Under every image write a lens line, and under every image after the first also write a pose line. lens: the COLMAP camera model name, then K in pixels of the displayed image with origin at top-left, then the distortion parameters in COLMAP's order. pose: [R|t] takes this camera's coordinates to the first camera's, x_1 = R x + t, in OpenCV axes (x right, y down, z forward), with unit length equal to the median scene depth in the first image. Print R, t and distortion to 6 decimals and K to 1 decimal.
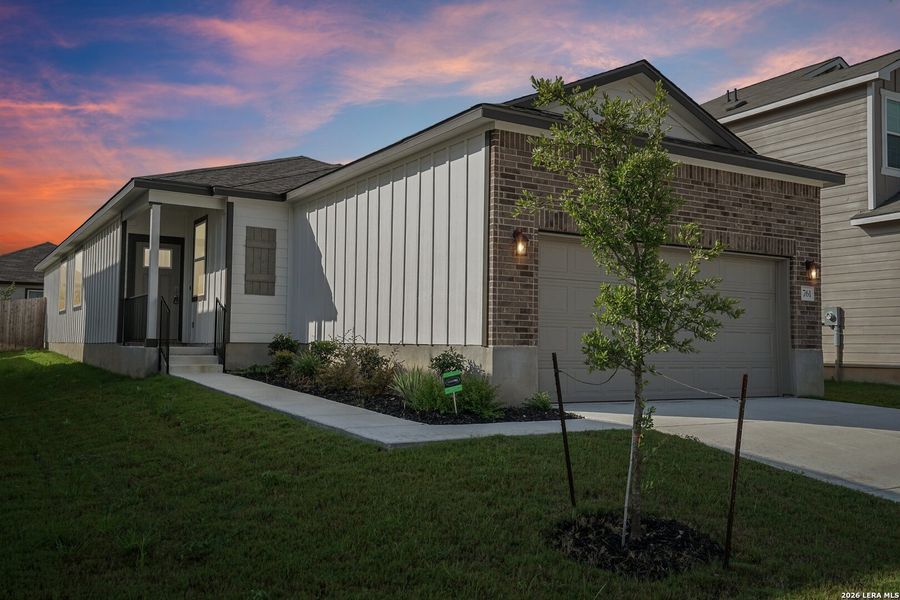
lens RADIAL K [[826.4, 0, 451.6], [0, 826.4, 282.6], [0, 0, 1]] dist [-0.007492, 0.001648]
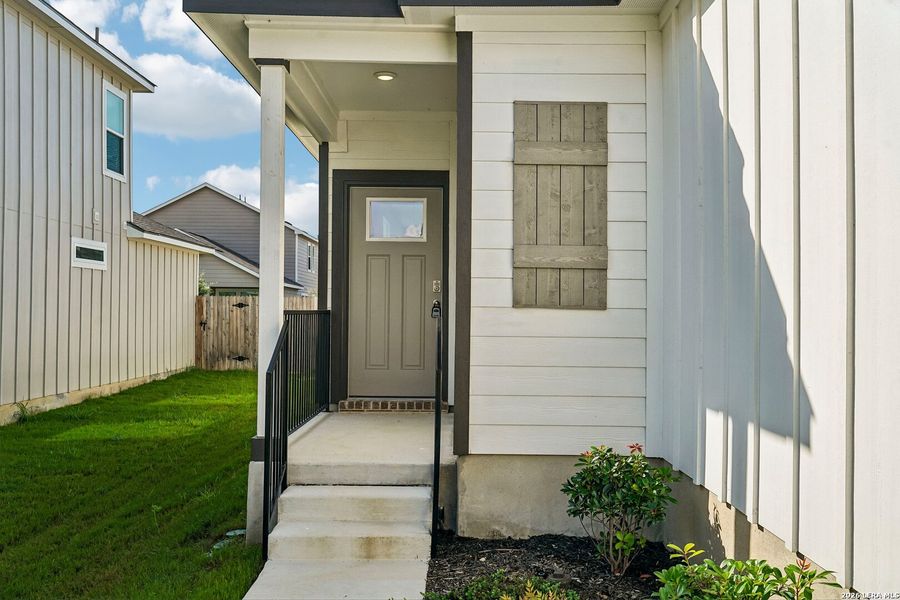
lens RADIAL K [[847.7, 0, 445.7], [0, 847.7, 326.1], [0, 0, 1]] dist [0.001287, 0.000739]
pose [[0.850630, 0.004015, -0.525749, -0.095870], [0.041660, 0.996312, 0.075013, -0.005617], [0.524112, -0.085711, 0.847326, 0.707280]]
